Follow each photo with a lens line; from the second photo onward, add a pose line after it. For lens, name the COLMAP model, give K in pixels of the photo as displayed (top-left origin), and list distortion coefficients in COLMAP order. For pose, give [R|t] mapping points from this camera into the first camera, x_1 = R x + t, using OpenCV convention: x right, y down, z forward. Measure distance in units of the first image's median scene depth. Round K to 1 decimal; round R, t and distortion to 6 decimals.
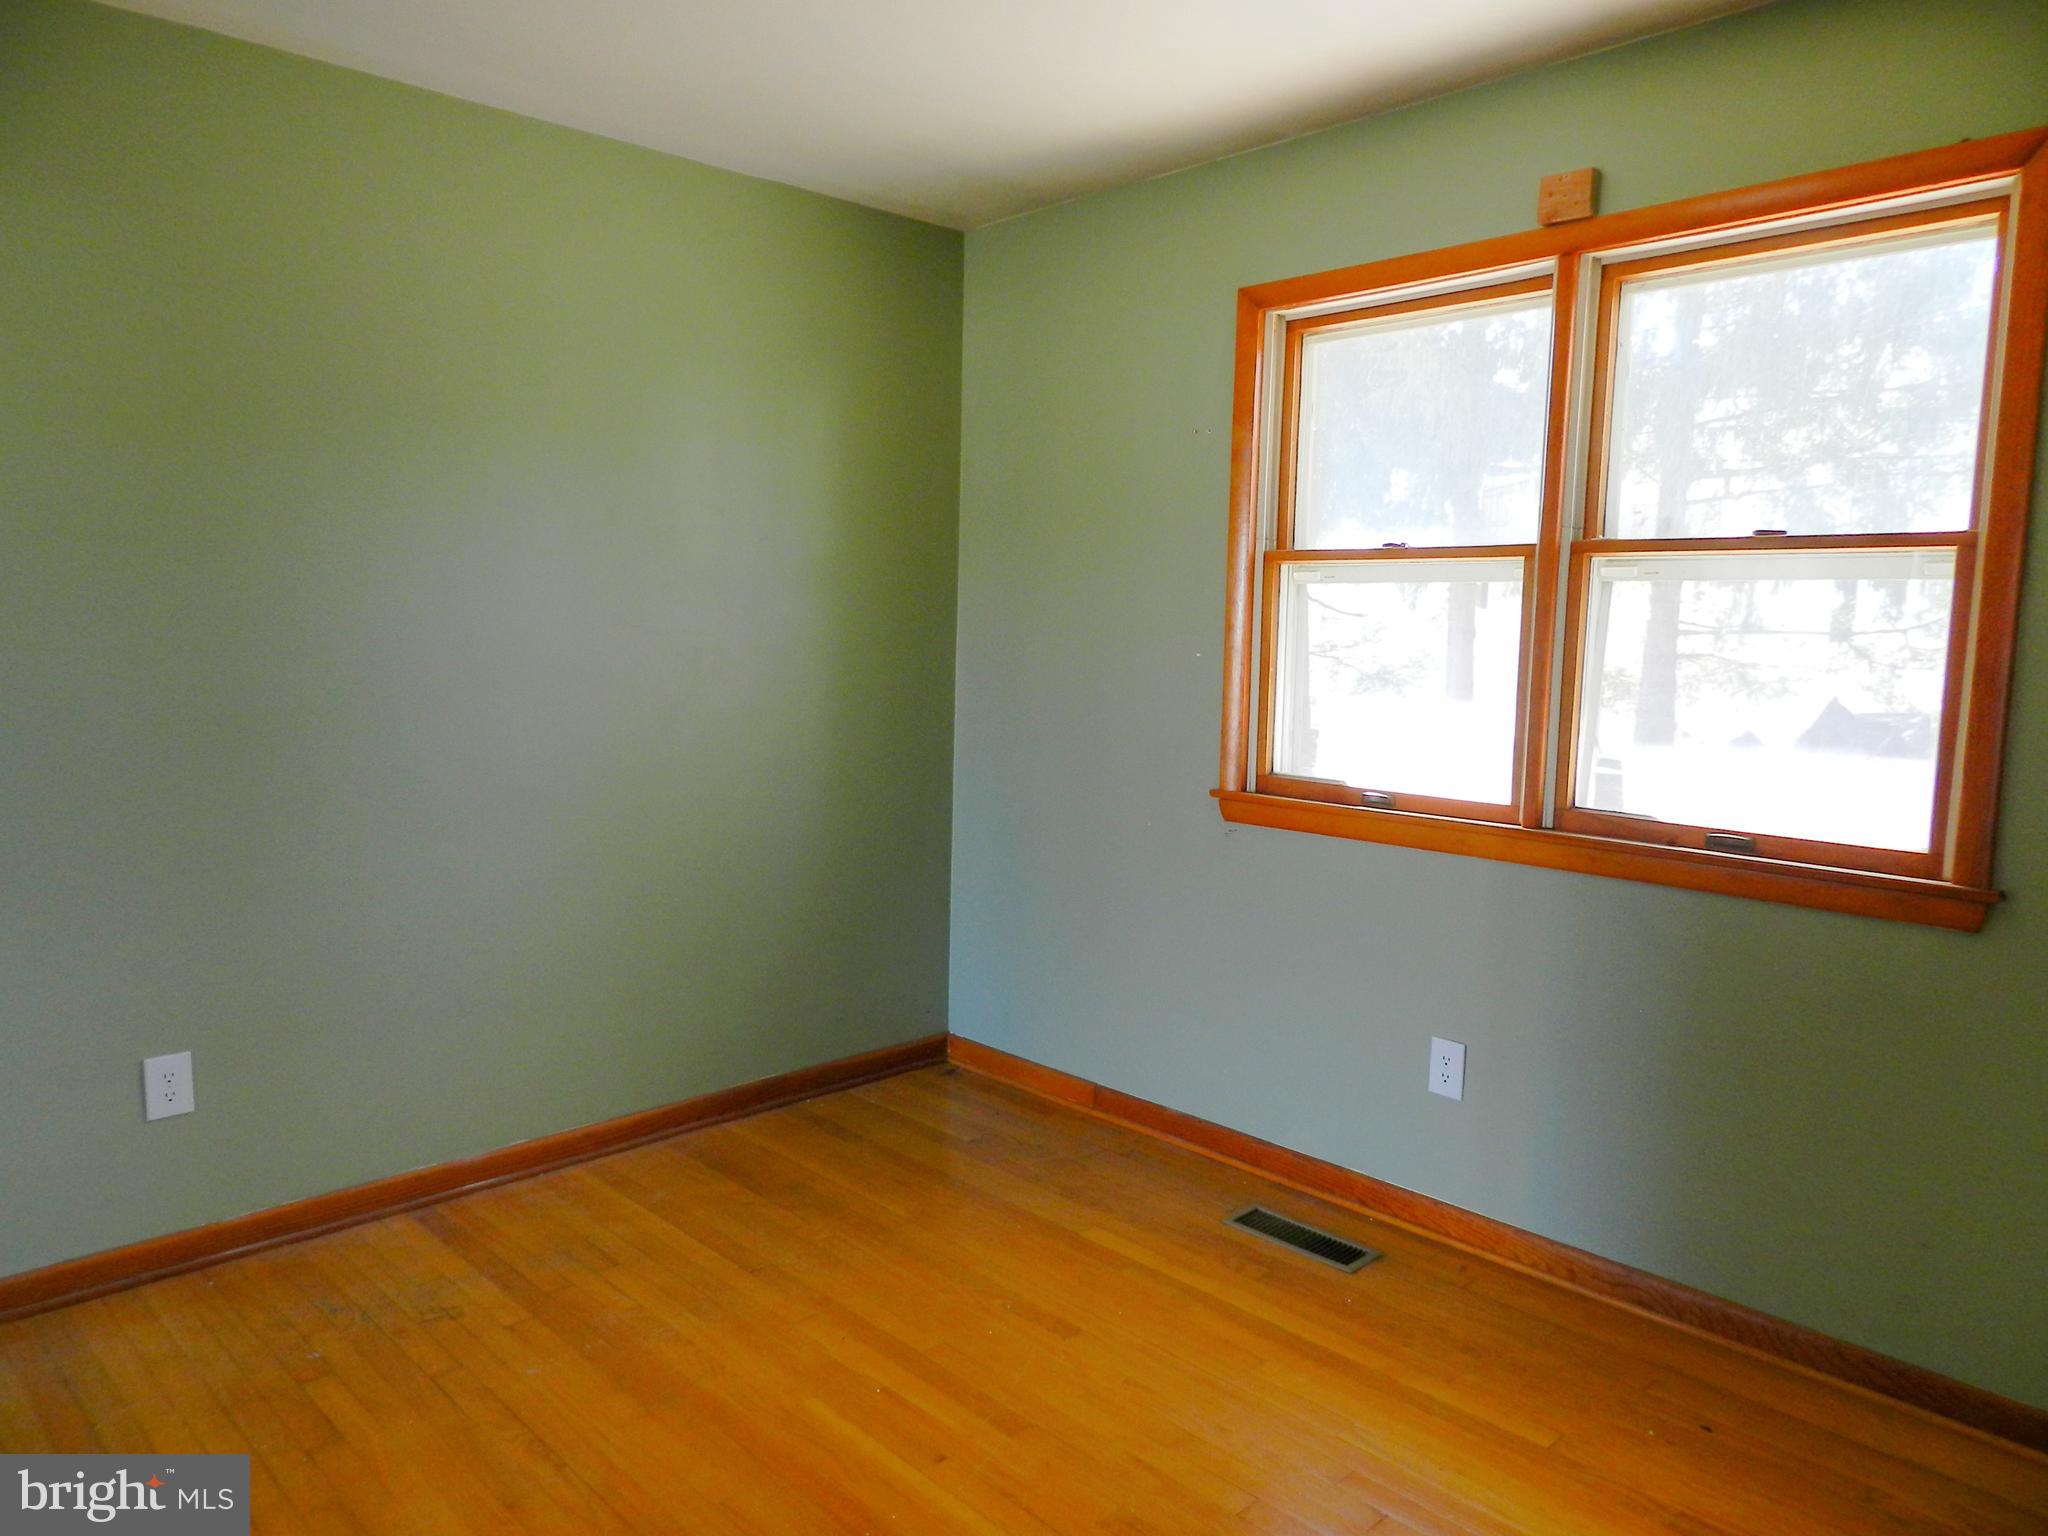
lens RADIAL K [[1377.4, 0, 1021.2], [0, 1377.4, 772.3], [0, 0, 1]] dist [0.016327, -0.010187]
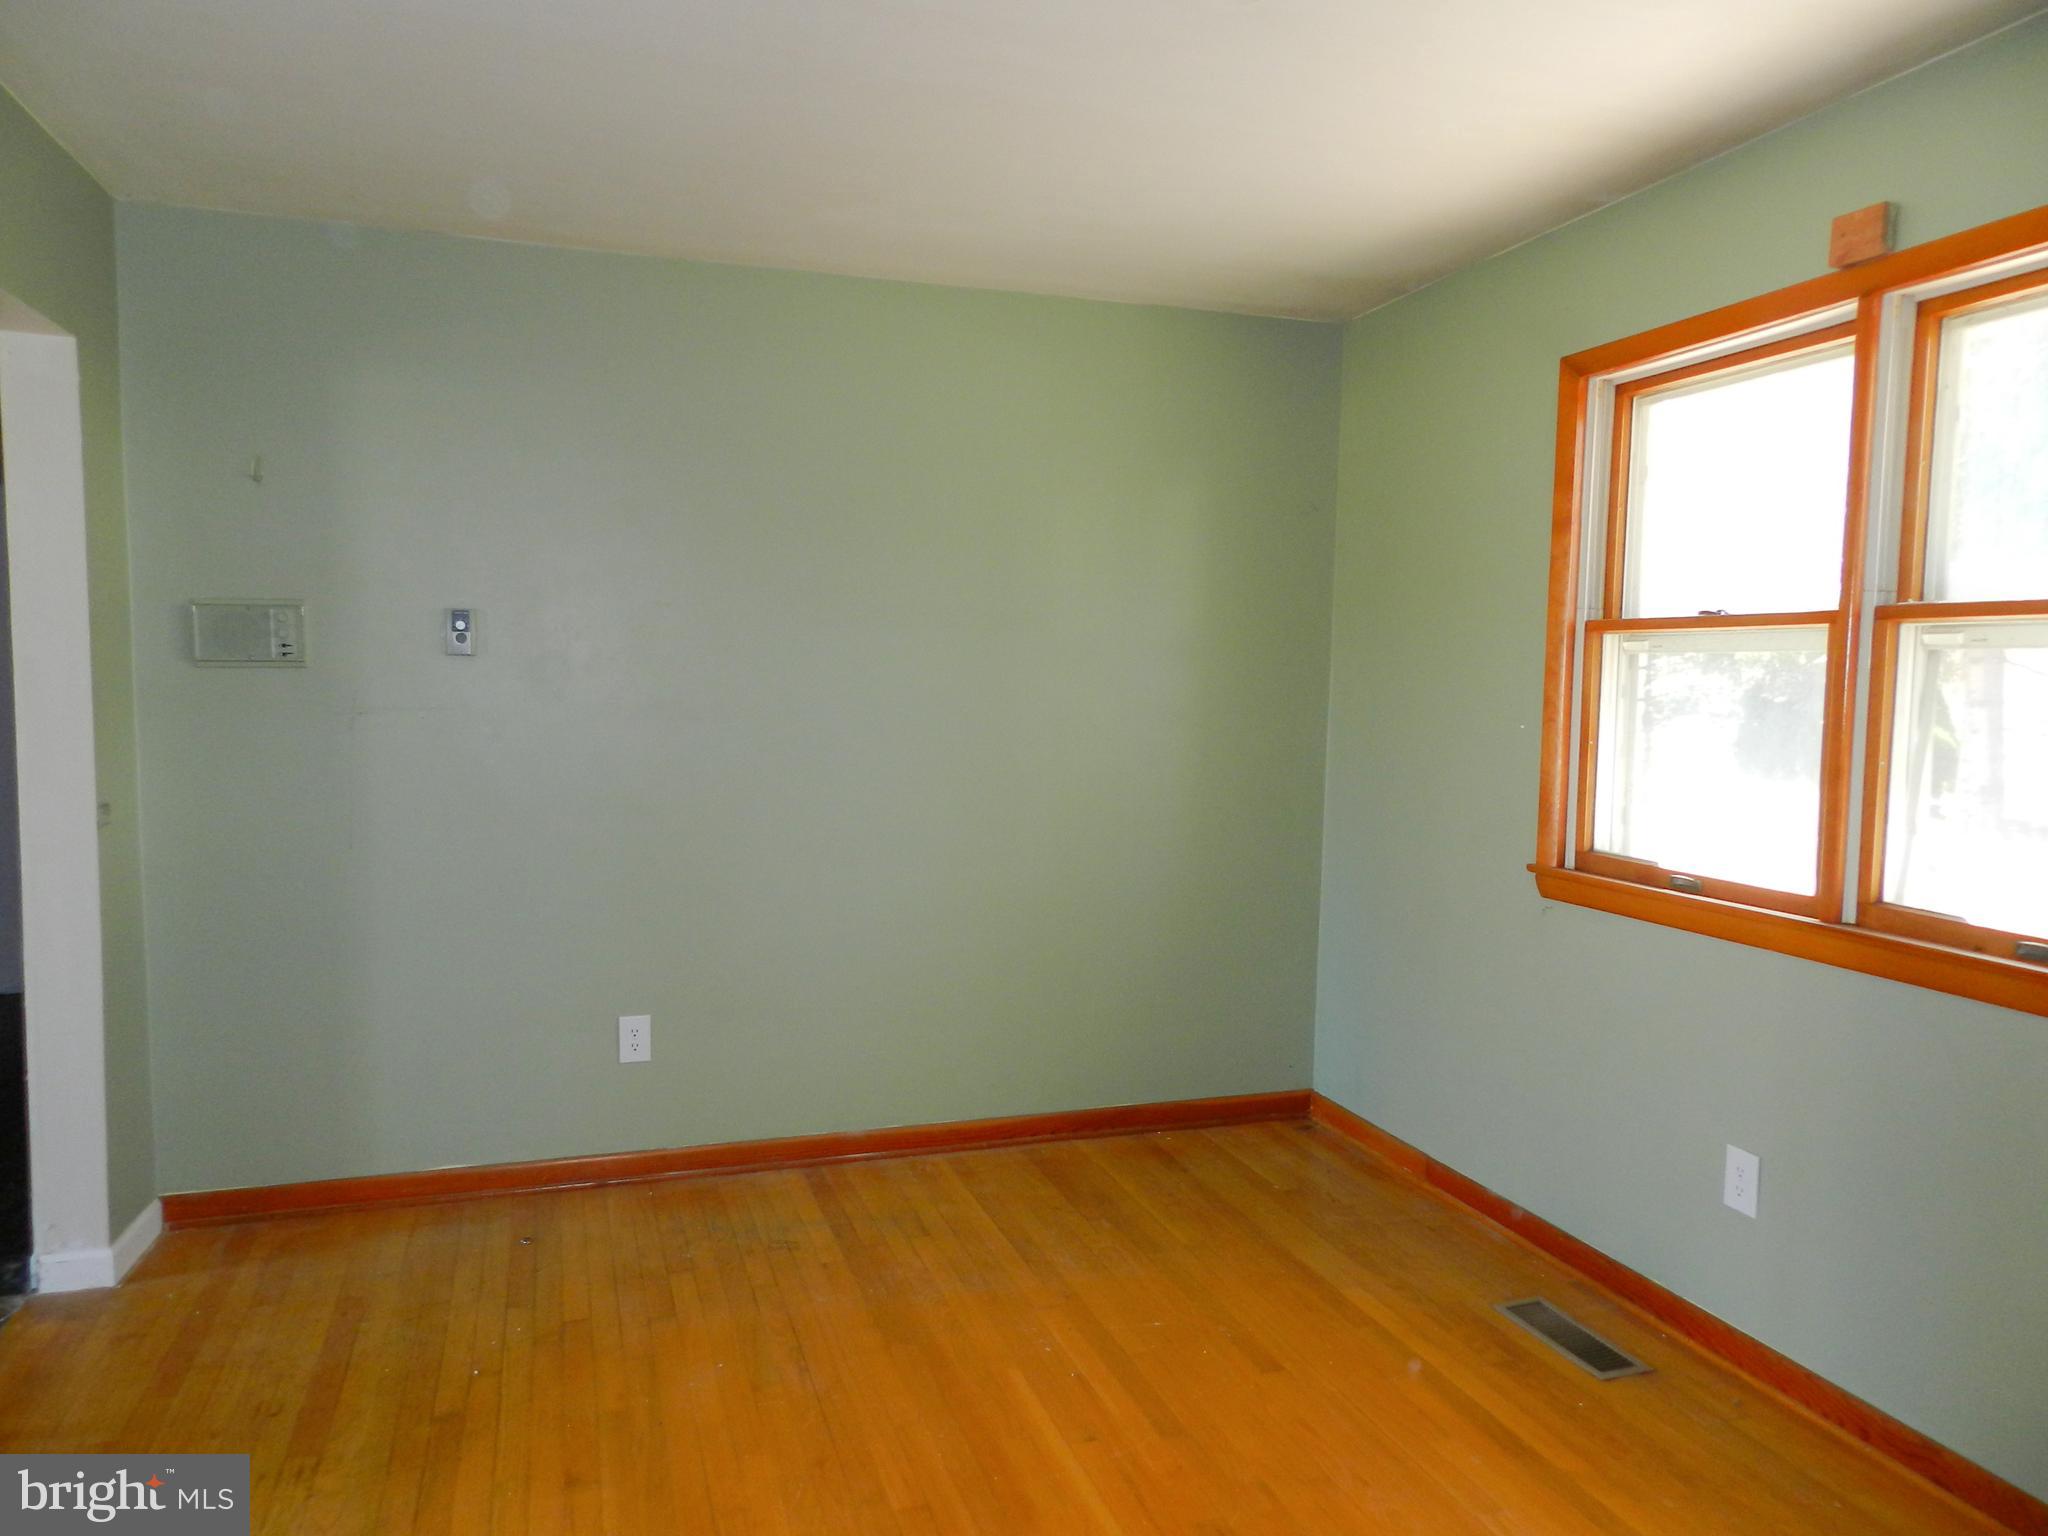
lens RADIAL K [[1377.4, 0, 1019.3], [0, 1377.4, 772.8], [0, 0, 1]] dist [0.016327, -0.010187]
pose [[0.900266, 0.027525, -0.434470, 0.266197], [-0.047820, 0.998212, -0.035848, 0.000384], [0.432706, 0.053049, 0.899973, -0.045700]]
